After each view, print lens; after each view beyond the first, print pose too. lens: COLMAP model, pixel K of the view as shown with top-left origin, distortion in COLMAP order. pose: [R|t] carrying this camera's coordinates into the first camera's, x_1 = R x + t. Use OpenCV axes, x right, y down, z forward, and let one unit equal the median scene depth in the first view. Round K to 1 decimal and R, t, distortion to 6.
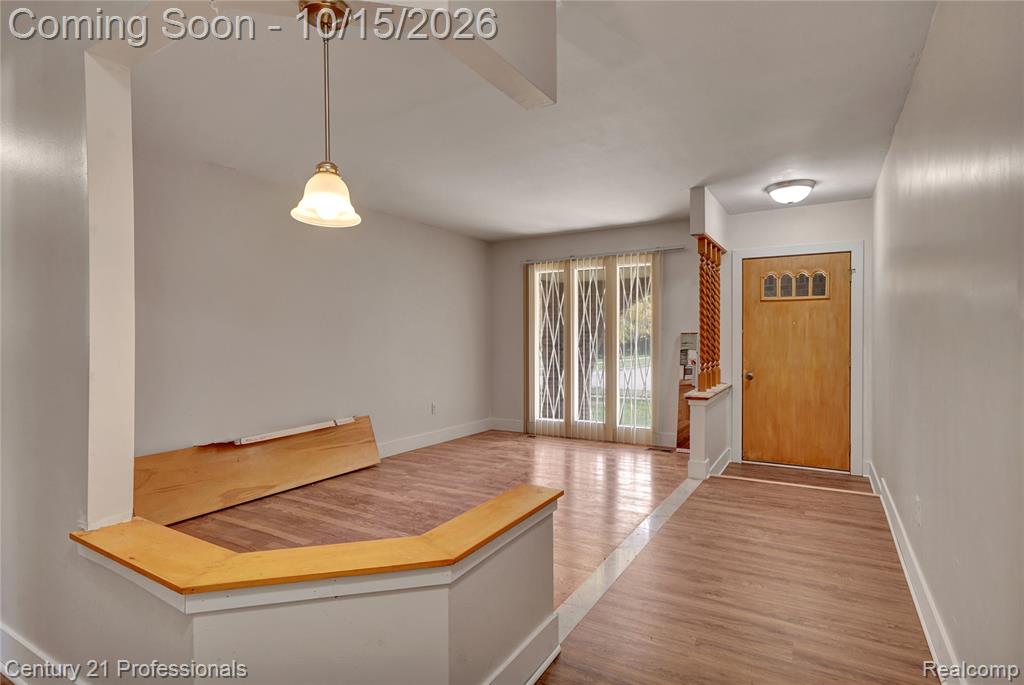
lens RADIAL K [[529.2, 0, 514.4], [0, 529.2, 343.7], [0, 0, 1]] dist [-0.000777, 0.003485]
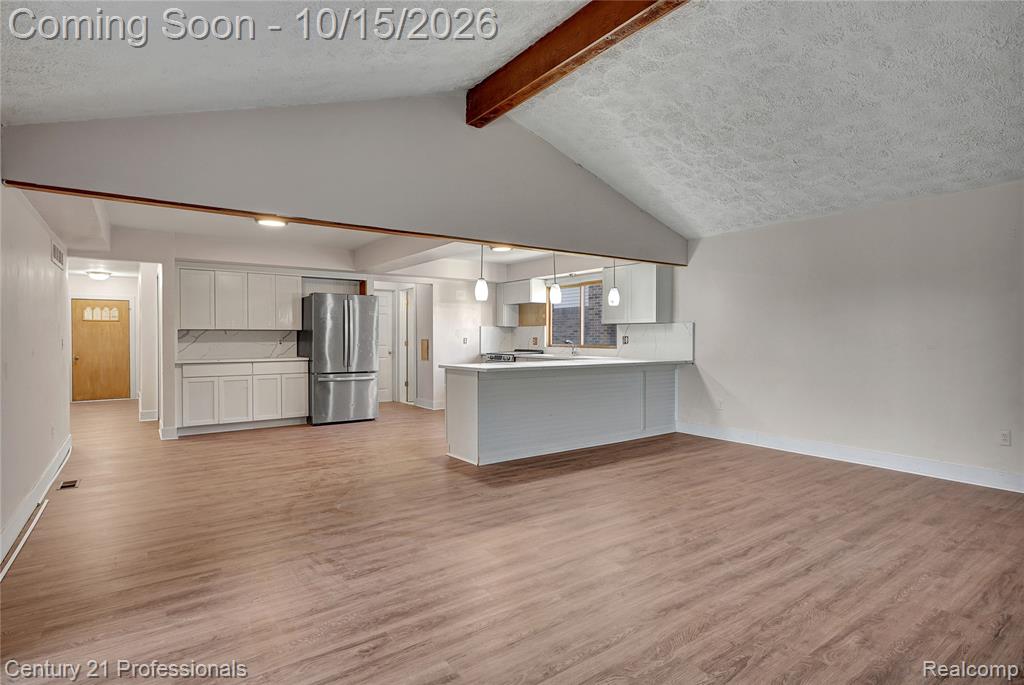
lens RADIAL K [[529.2, 0, 512.8], [0, 529.2, 337.6], [0, 0, 1]] dist [-0.000777, 0.003485]
pose [[0.406857, -0.000818, 0.913491, -0.731092], [0.011561, 0.999924, -0.004254, 0.011197], [-0.913419, 0.012291, 0.406836, -1.352542]]
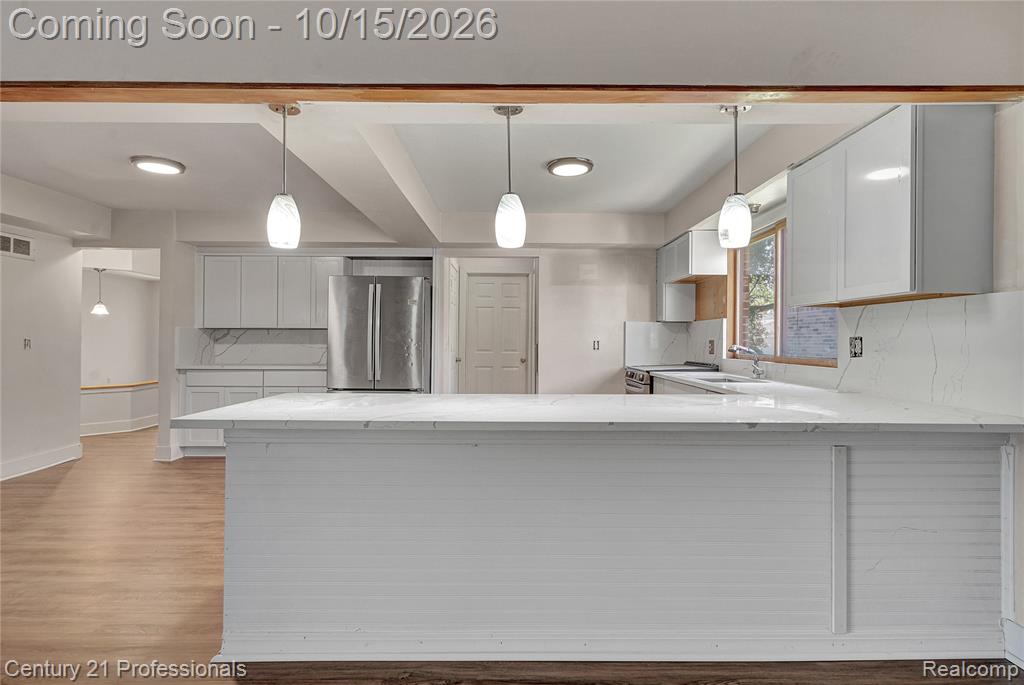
lens RADIAL K [[529.2, 0, 512.5], [0, 529.2, 335.3], [0, 0, 1]] dist [-0.000777, 0.003485]
pose [[0.857891, 0.008979, 0.513754, 0.102085], [0.000991, 0.999817, -0.019128, 0.012688], [-0.513831, 0.016918, 0.857724, -1.340690]]
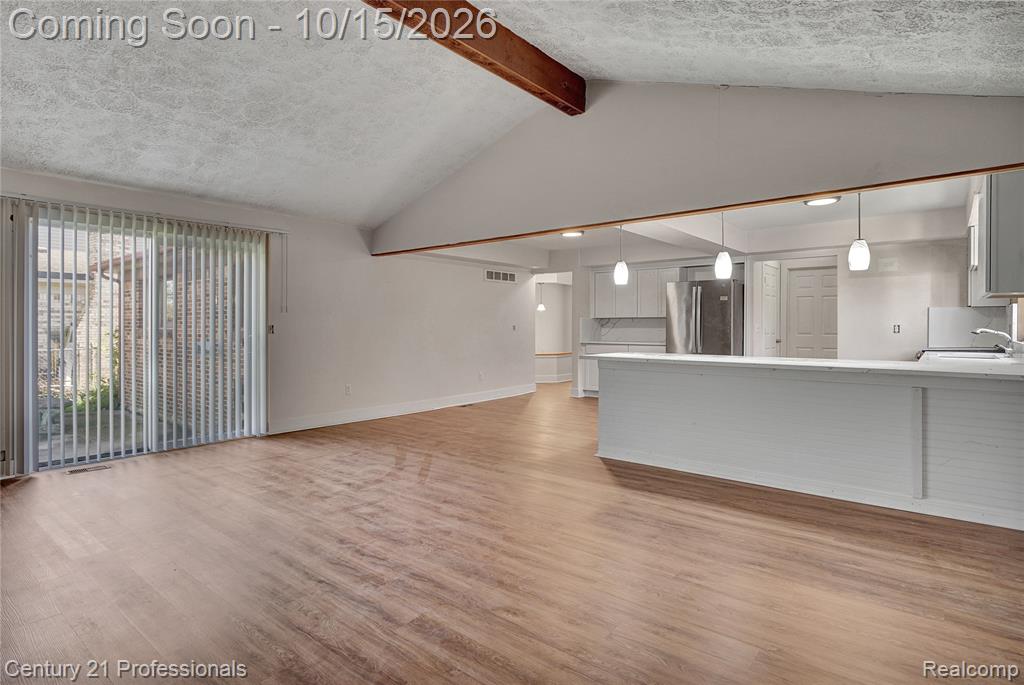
lens RADIAL K [[529.2, 0, 514.1], [0, 529.2, 336.2], [0, 0, 1]] dist [-0.000777, 0.003485]
pose [[0.988685, 0.002104, -0.149993, 0.114019], [-0.000436, 0.999938, 0.011150, 0.016280], [0.150007, -0.010958, 0.988624, -1.848209]]
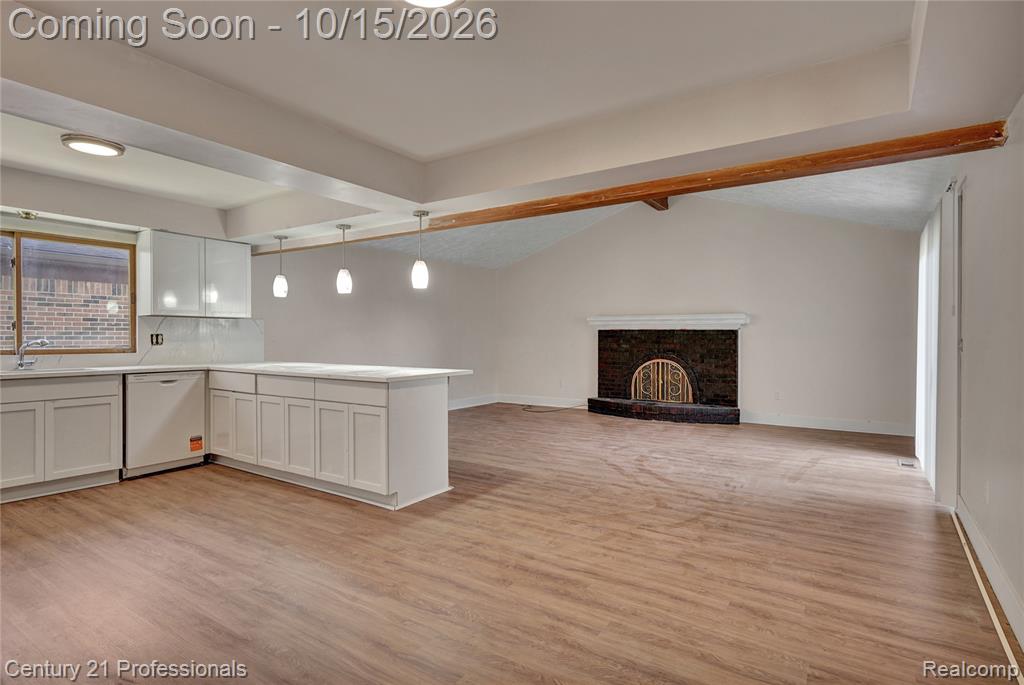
lens RADIAL K [[529.2, 0, 510.1], [0, 529.2, 341.4], [0, 0, 1]] dist [-0.000777, 0.003485]
pose [[-0.997889, -0.002605, 0.064890, -0.020291], [-0.001410, 0.999829, 0.018458, -0.000539], [-0.064927, 0.018328, -0.997722, -0.109198]]
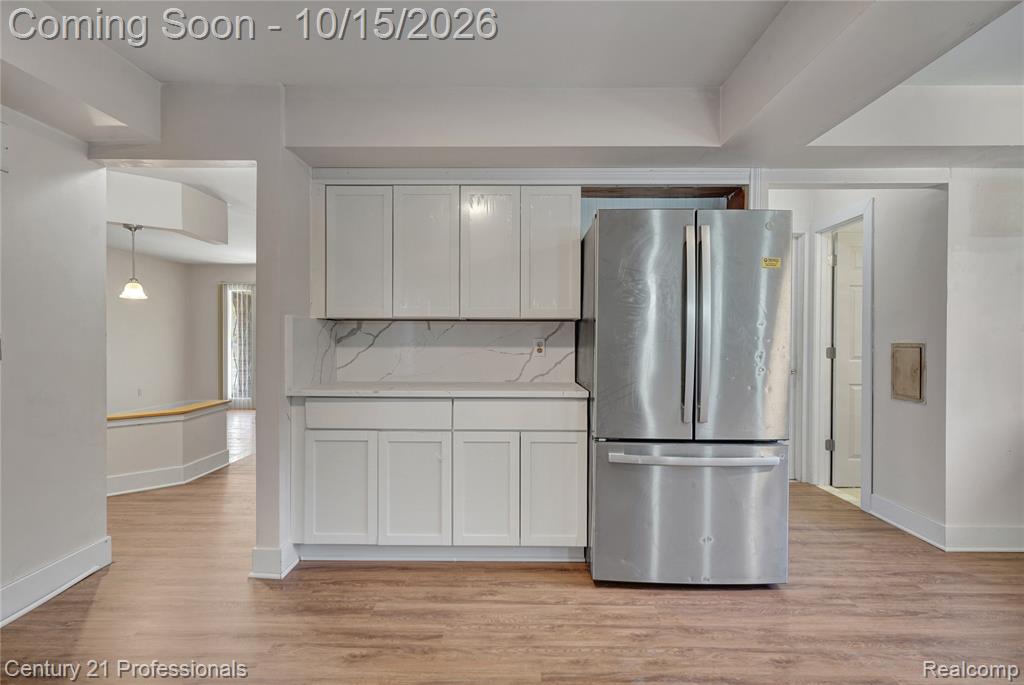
lens RADIAL K [[529.2, 0, 511.2], [0, 529.2, 344.2], [0, 0, 1]] dist [-0.000777, 0.003485]
pose [[0.871248, -0.000005, 0.490843, 0.007196], [0.000886, 0.999998, -0.001562, 0.006817], [-0.490842, 0.001796, 0.871247, -0.704742]]
